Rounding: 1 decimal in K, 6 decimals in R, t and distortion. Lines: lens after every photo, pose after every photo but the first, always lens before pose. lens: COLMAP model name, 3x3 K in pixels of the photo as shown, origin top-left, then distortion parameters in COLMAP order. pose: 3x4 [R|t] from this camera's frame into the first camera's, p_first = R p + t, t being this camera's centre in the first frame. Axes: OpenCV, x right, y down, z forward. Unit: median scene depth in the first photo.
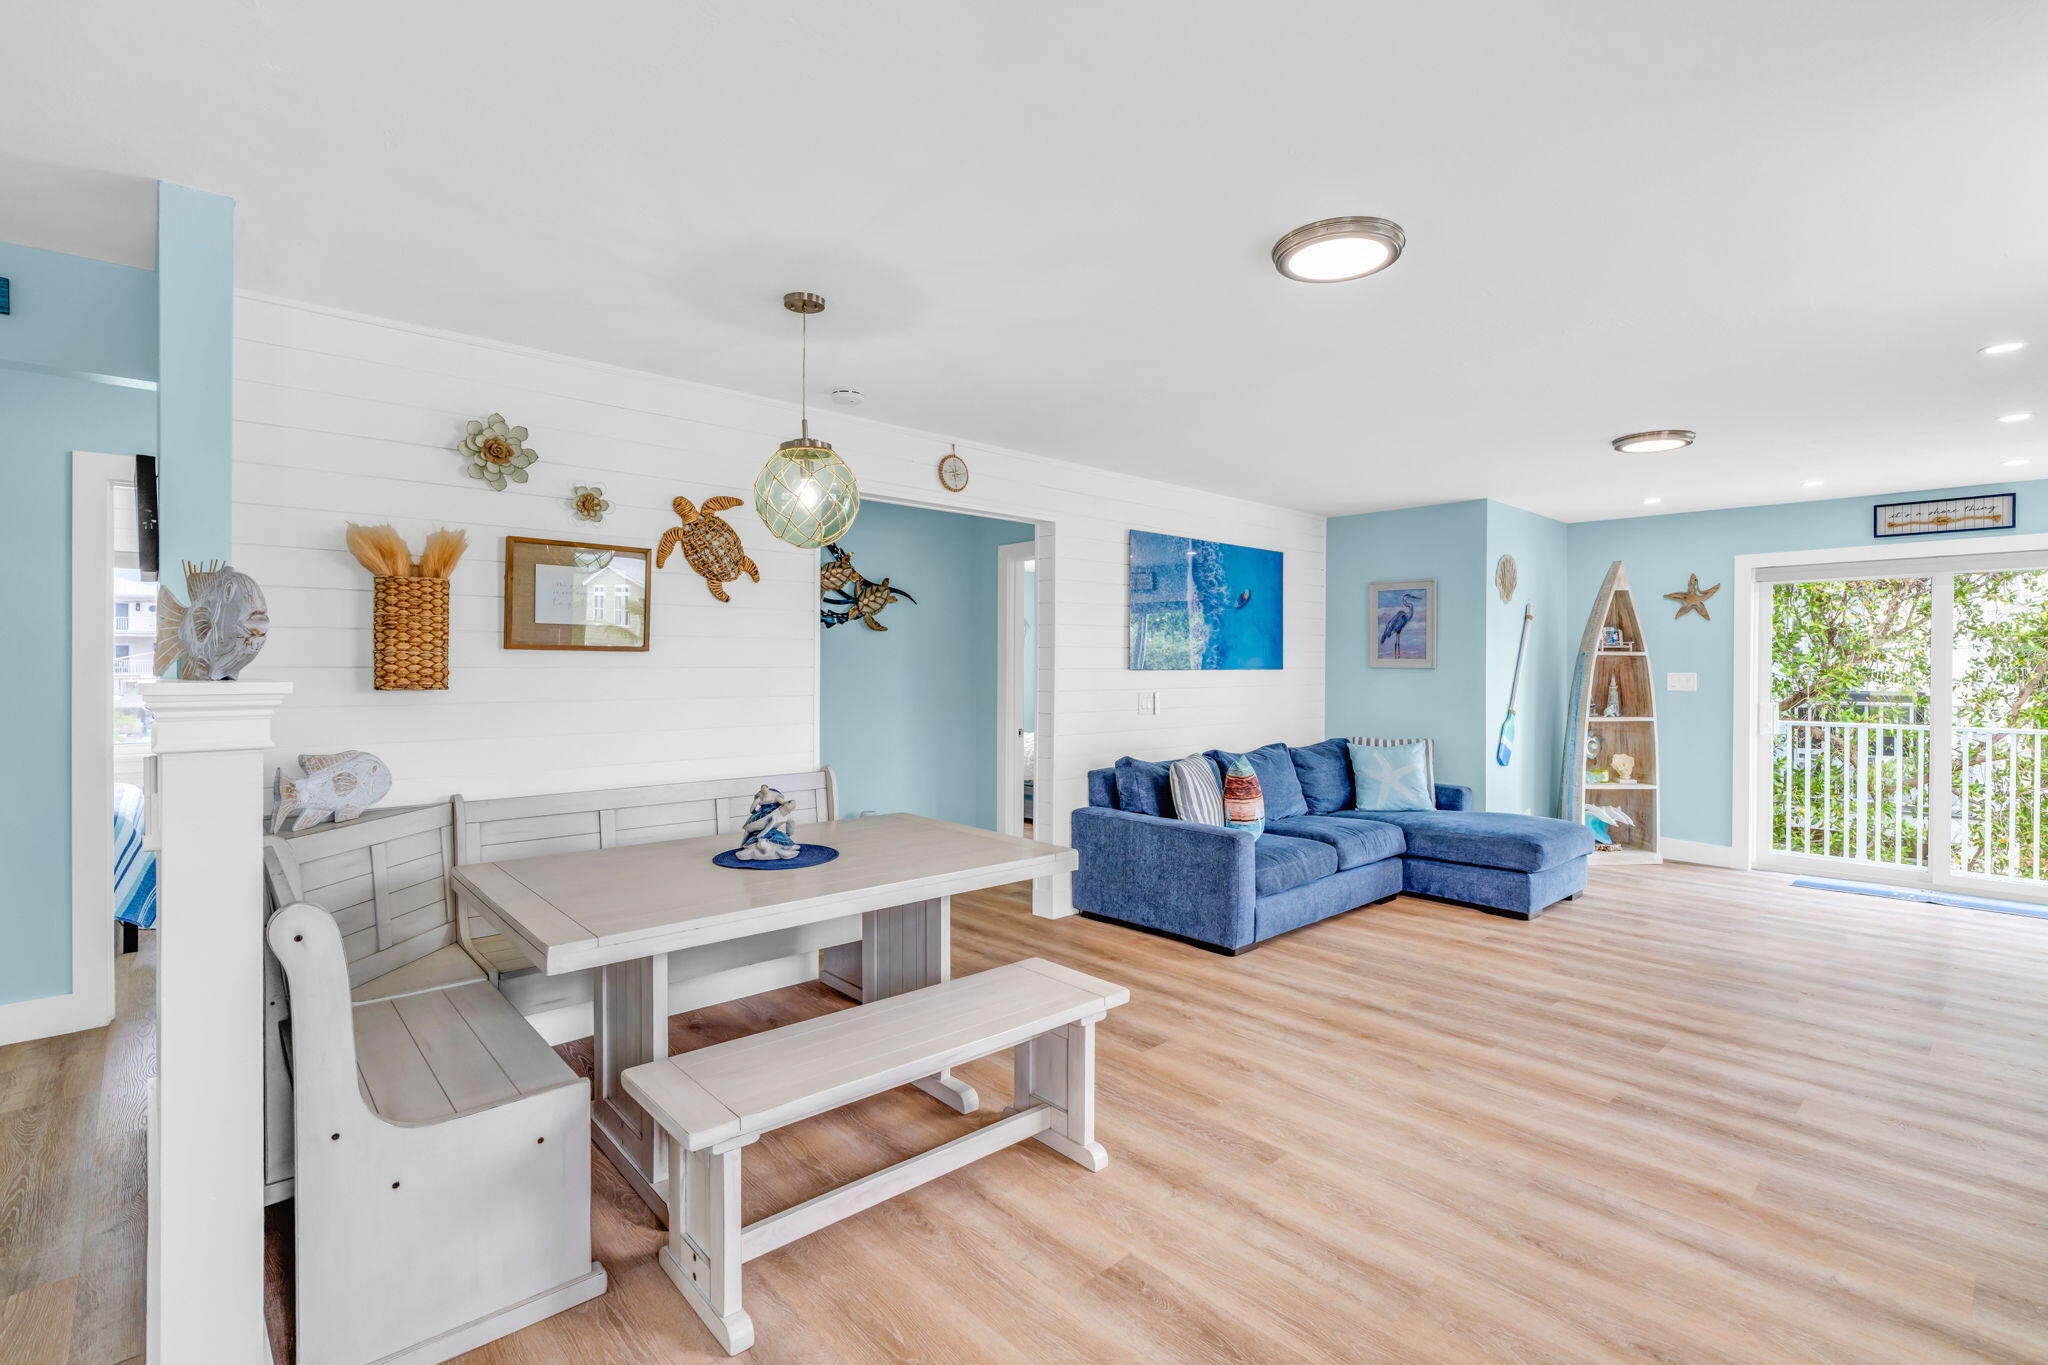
lens RADIAL K [[961.9, 0, 1023.7], [0, 961.9, 667.5], [0, 0, 1]] dist [-0.000881, -0.000403]
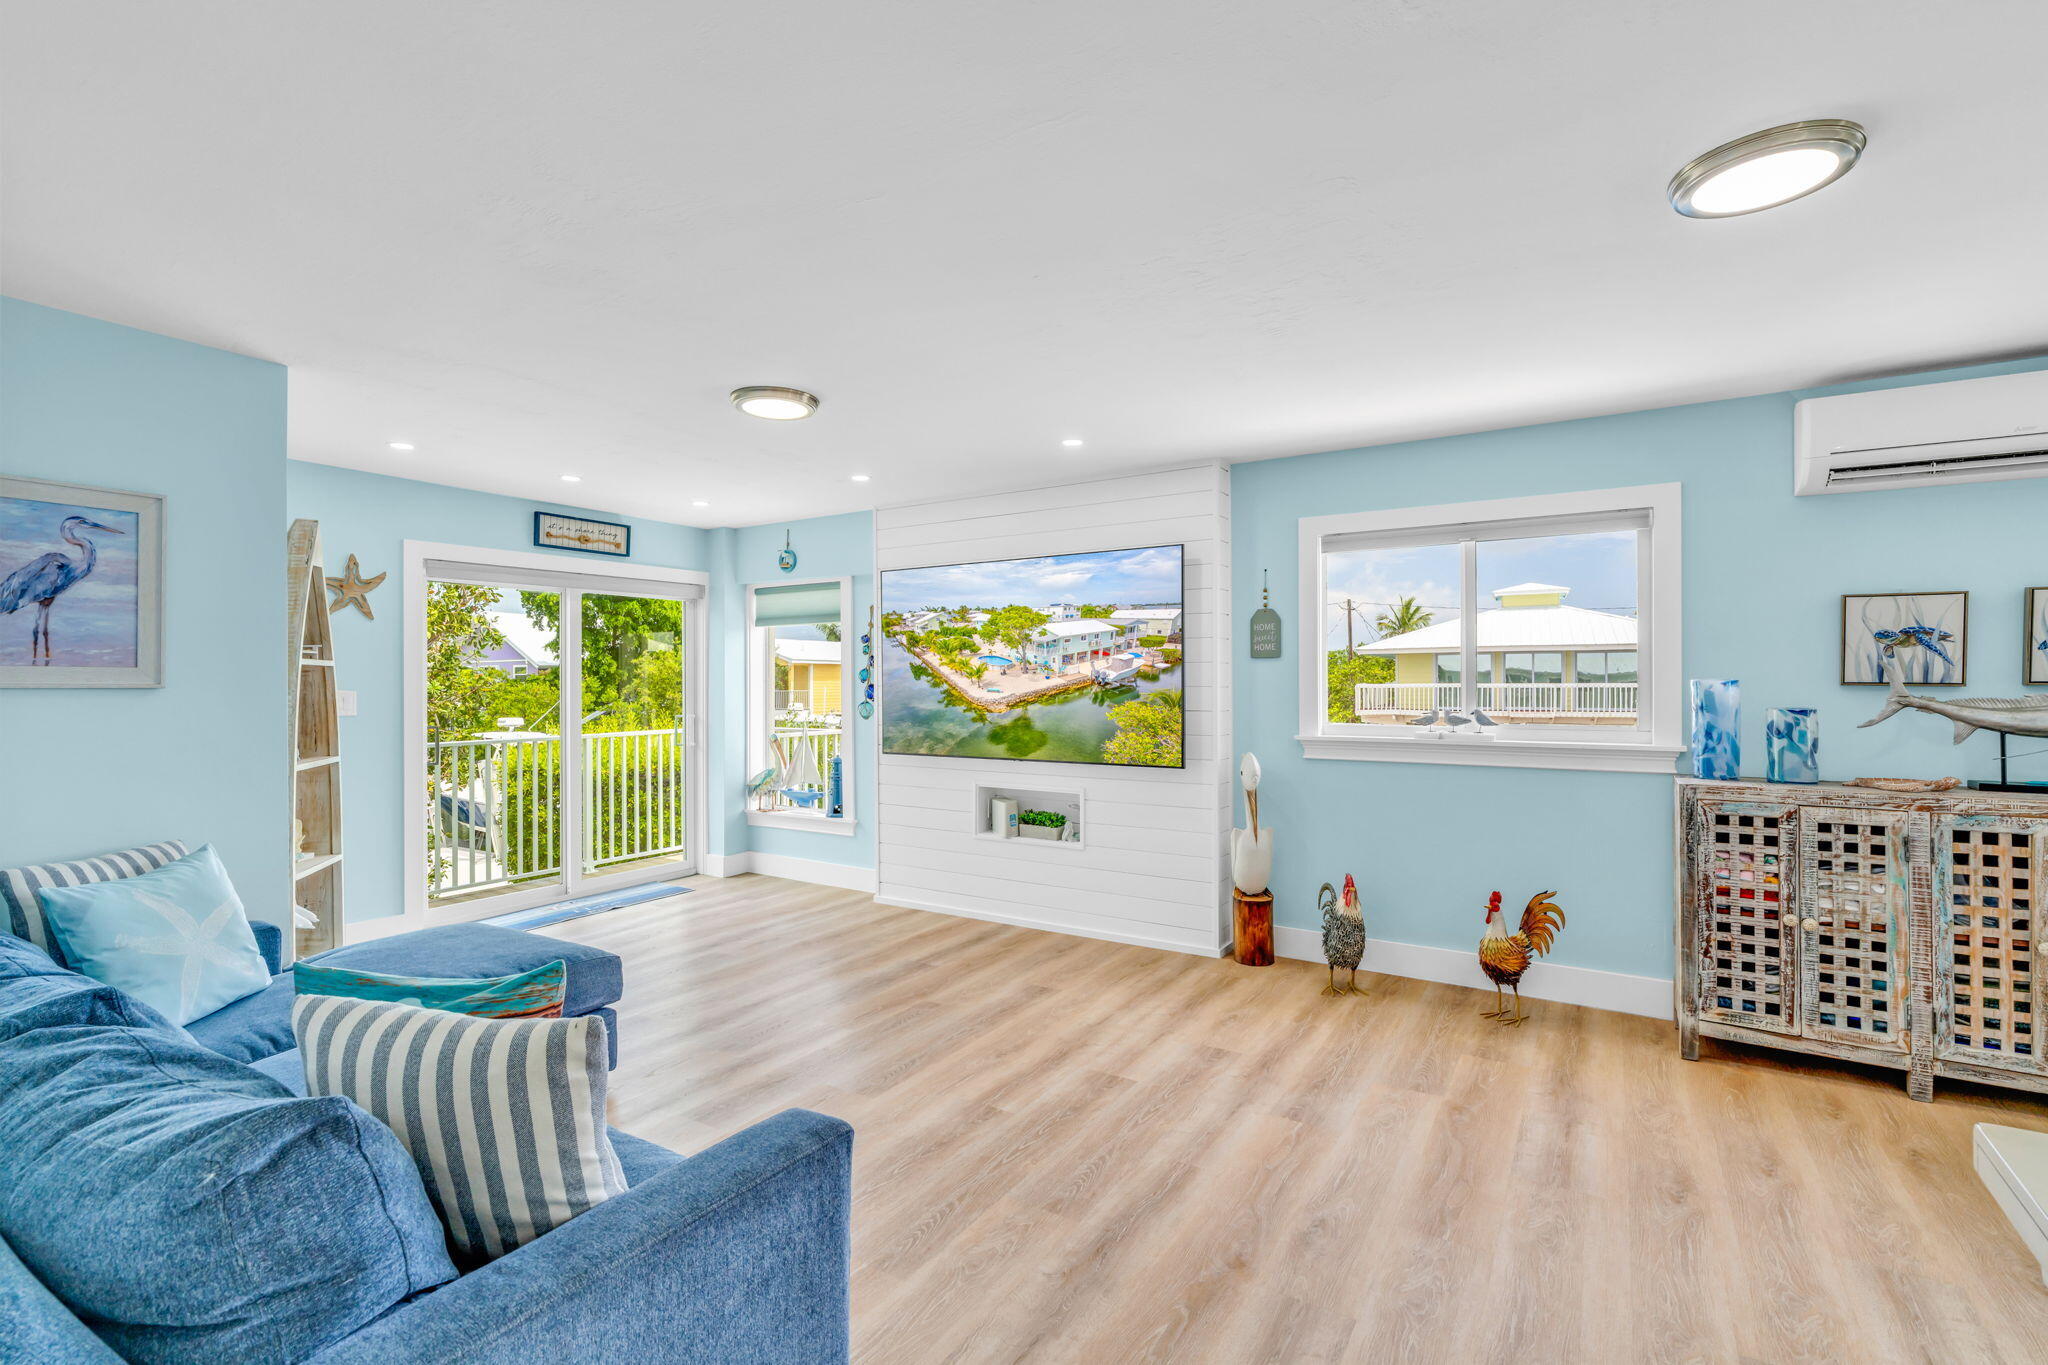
lens RADIAL K [[917.8, 0, 1020.0], [0, 917.8, 682.0], [0, 0, 1]] dist [-0.004011, 0.000940]
pose [[-0.253332, -0.004096, 0.967371, -0.134950], [0.004572, 0.999975, 0.005431, -0.003310], [-0.967369, 0.005799, -0.253307, 0.914672]]
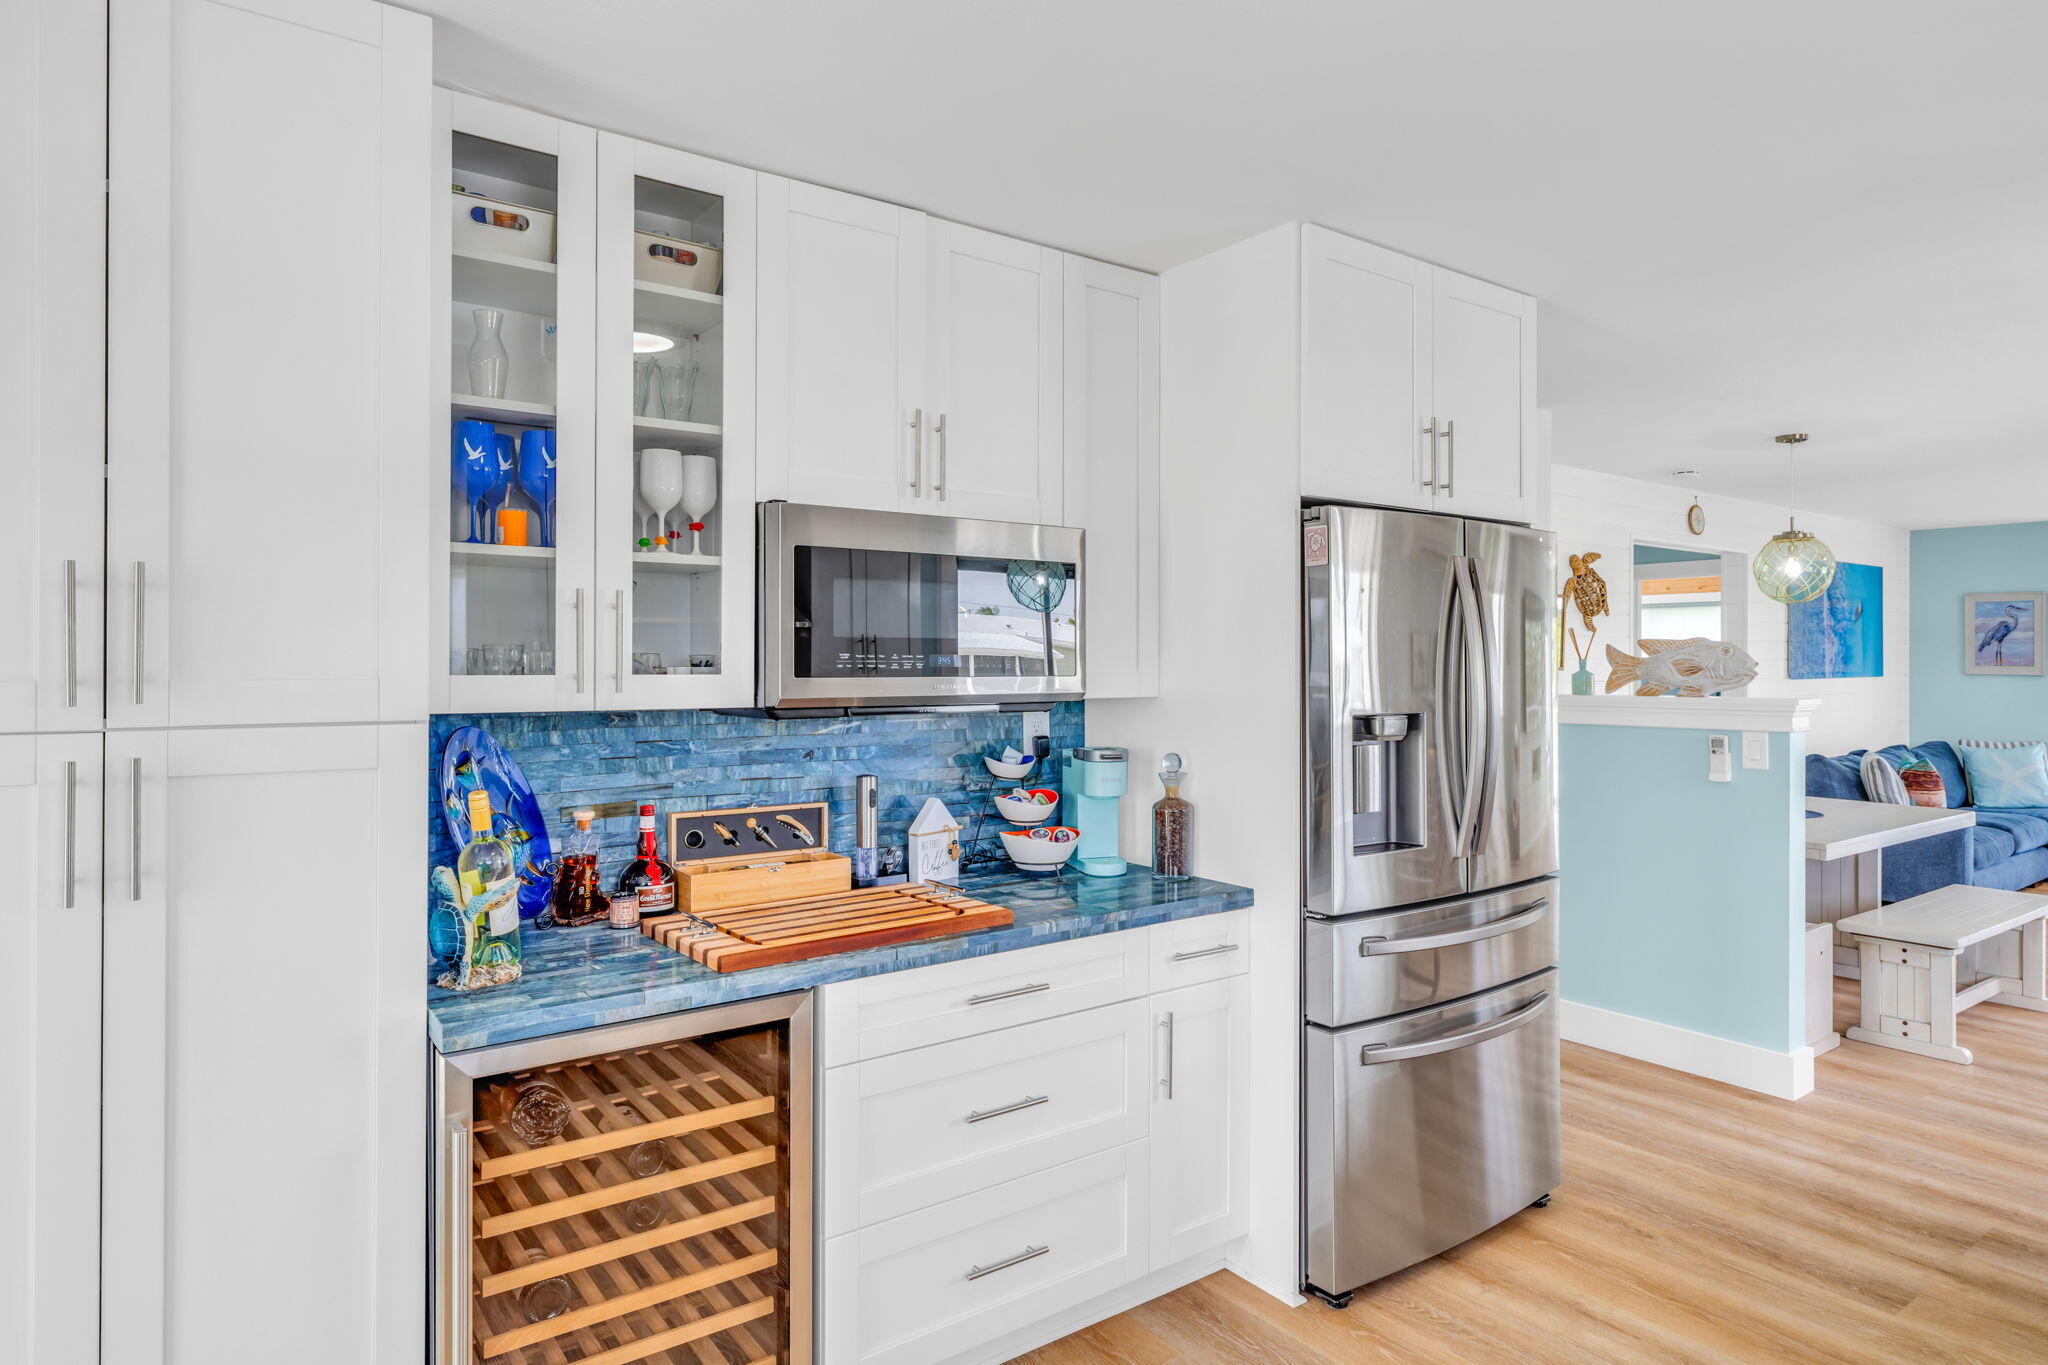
lens RADIAL K [[1209.9, 0, 1006.4], [0, 1209.9, 669.3], [0, 0, 1]] dist [-0.001103, -0.000905]
pose [[0.993067, -0.003086, -0.117511, -0.707436], [0.003660, 0.999982, 0.004669, -0.021319], [0.117495, -0.005066, 0.993061, -0.583341]]
